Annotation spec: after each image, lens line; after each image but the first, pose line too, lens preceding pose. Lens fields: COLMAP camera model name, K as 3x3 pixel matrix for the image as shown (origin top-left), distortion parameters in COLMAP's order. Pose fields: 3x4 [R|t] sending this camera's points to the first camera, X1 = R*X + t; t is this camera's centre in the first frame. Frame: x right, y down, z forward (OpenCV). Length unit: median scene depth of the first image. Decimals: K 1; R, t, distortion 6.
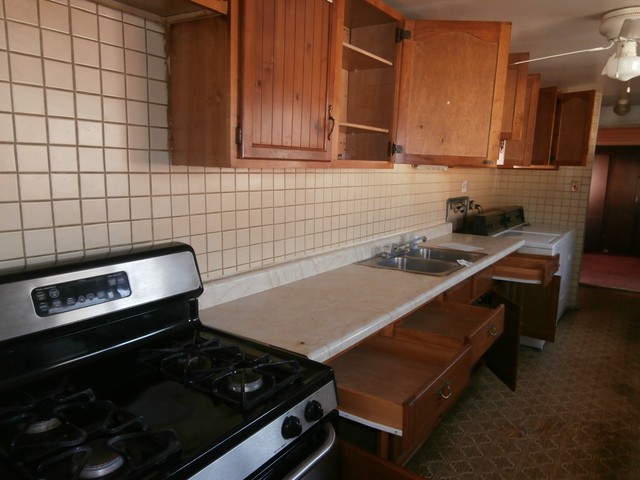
lens RADIAL K [[450.4, 0, 345.8], [0, 450.4, 243.9], [0, 0, 1]] dist [-0.009104, 0.000811]
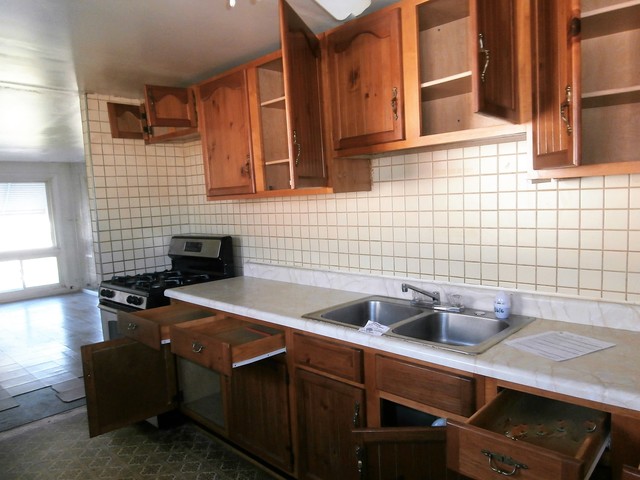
lens RADIAL K [[450.4, 0, 345.8], [0, 450.4, 243.9], [0, 0, 1]] dist [-0.009104, 0.000811]
pose [[-0.159744, 0.109328, -0.981086, 1.141636], [-0.107706, 0.985985, 0.127411, -0.211692], [0.981265, 0.126022, -0.145730, 1.322813]]
